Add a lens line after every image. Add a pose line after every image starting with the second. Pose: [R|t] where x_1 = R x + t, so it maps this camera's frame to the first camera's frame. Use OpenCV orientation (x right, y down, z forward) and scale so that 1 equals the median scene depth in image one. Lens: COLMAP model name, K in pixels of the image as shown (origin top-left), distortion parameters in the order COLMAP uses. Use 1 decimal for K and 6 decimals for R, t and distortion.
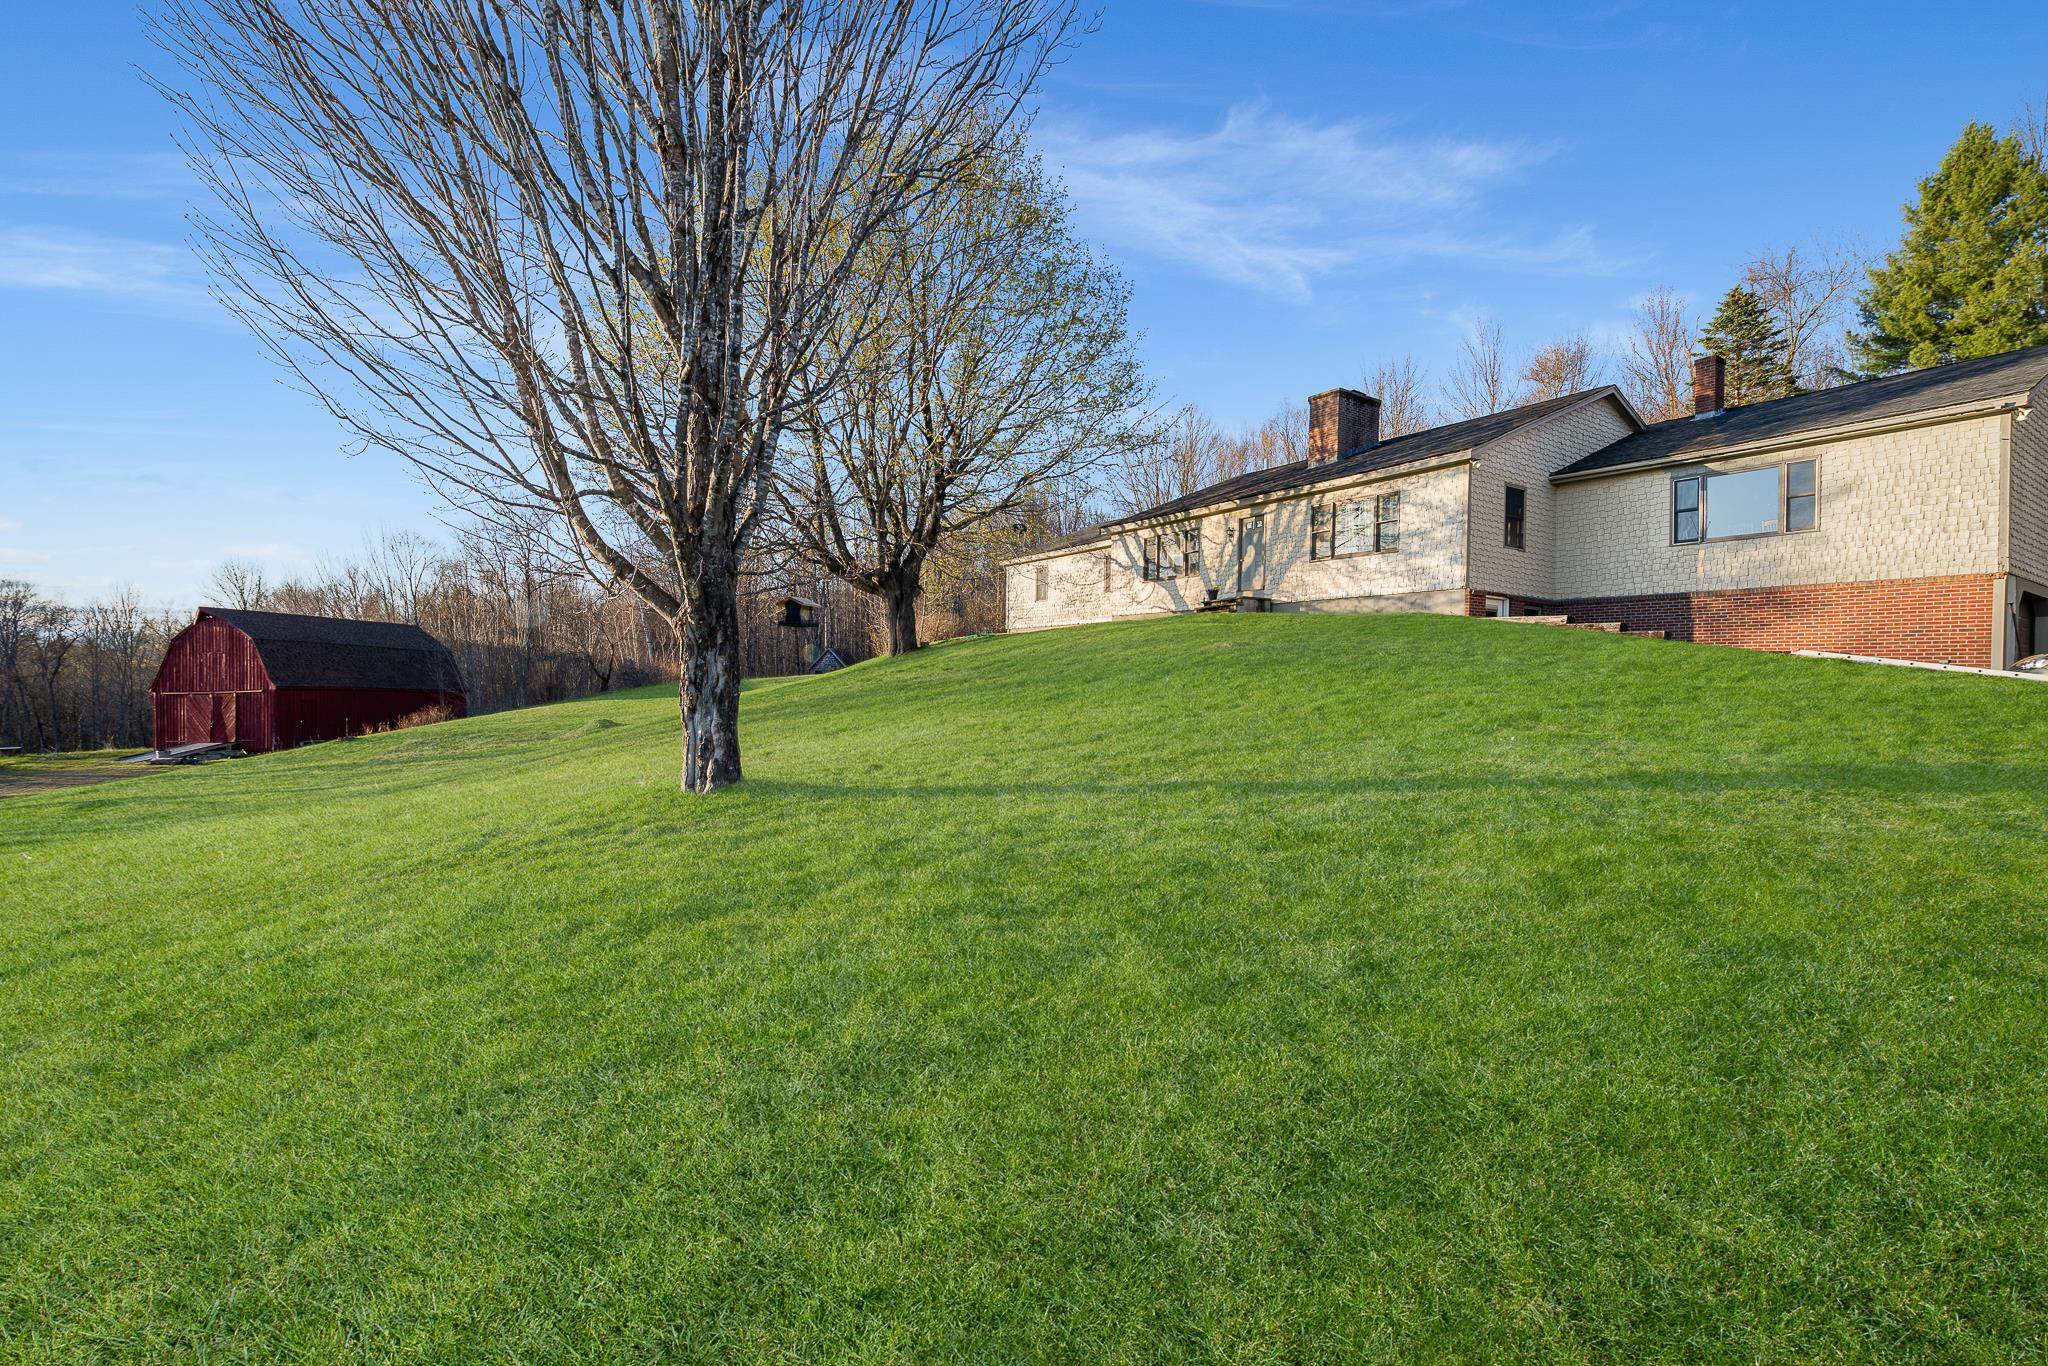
lens RADIAL K [[833.4, 0, 1037.4], [0, 833.4, 697.1], [0, 0, 1]] dist [0.002574, -0.000711]
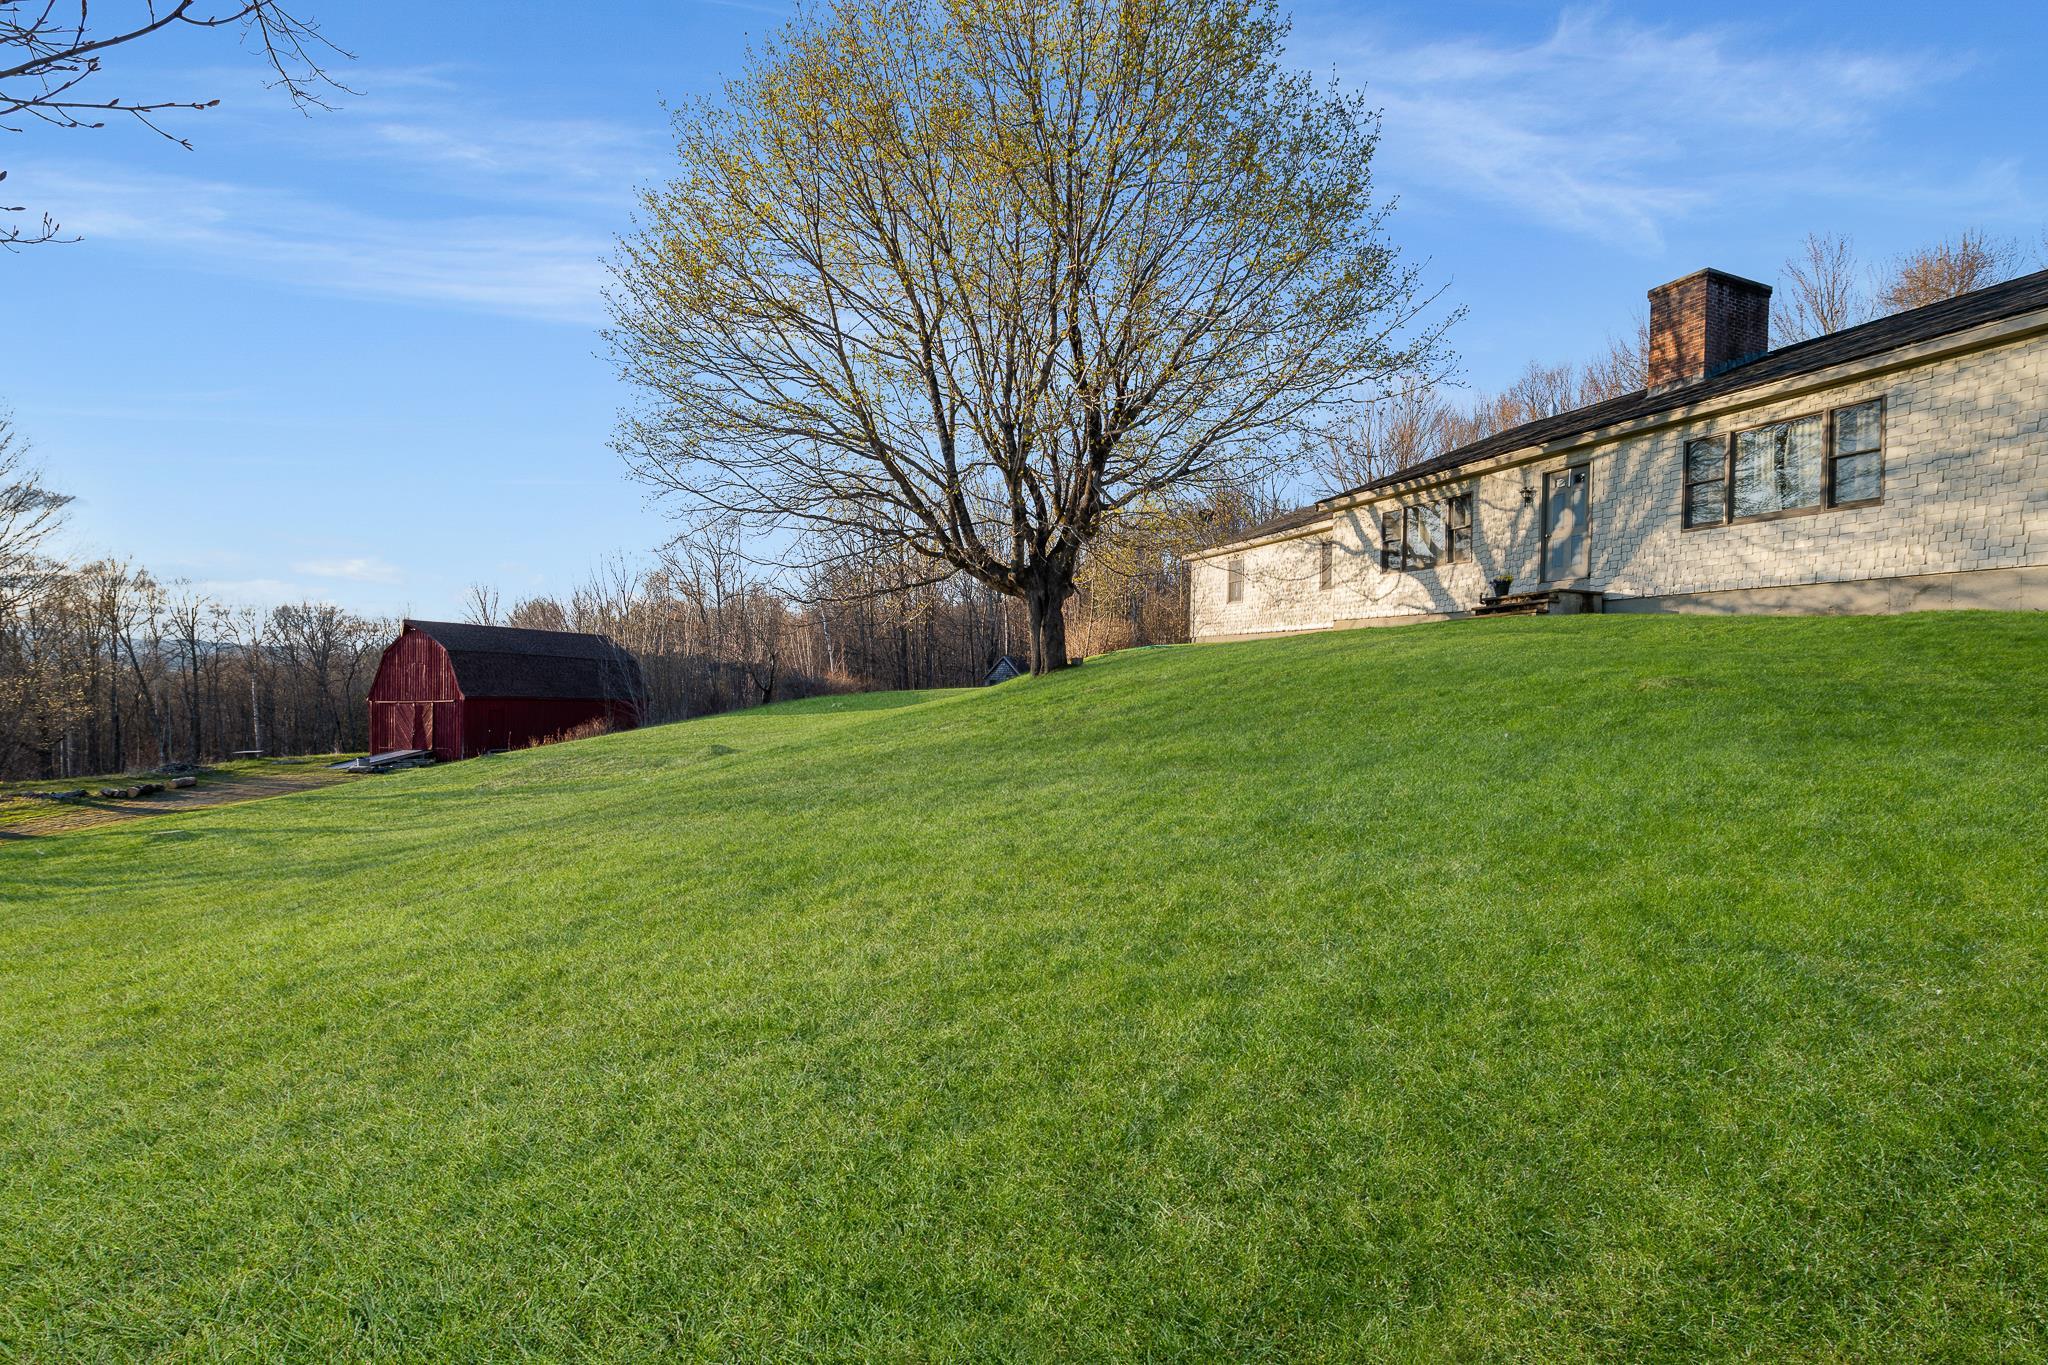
lens RADIAL K [[844.5, 0, 1035.9], [0, 844.5, 687.1], [0, 0, 1]] dist [-0.001688, 0.000101]
pose [[0.974929, 0.008130, -0.222369, -0.001181], [-0.012280, 0.999775, -0.017289, -0.024797], [0.222178, 0.019586, 0.974809, 0.240558]]
